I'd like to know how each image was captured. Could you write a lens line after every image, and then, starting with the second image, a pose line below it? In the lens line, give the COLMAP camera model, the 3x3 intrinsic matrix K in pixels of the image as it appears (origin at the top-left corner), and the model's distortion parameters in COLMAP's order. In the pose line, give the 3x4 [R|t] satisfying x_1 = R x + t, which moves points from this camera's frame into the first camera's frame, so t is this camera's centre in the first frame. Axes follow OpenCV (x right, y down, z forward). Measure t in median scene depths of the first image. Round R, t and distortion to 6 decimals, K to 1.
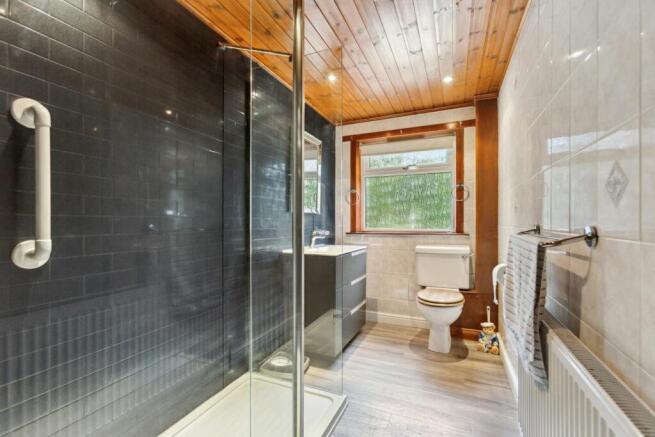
lens RADIAL K [[293.2, 0, 327.9], [0, 293.2, 219.7], [0, 0, 1]] dist [-0.003413, 0.000050]
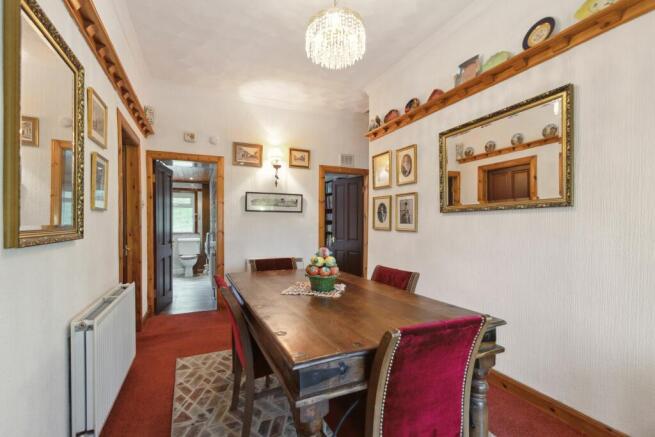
lens RADIAL K [[293.2, 0, 325.4], [0, 293.2, 218.9], [0, 0, 1]] dist [-0.003413, 0.000050]
pose [[0.655201, 0.007299, 0.755419, -0.735321], [0.001164, 0.999942, -0.010671, -0.049918], [-0.755453, 0.007871, 0.655155, -1.513725]]
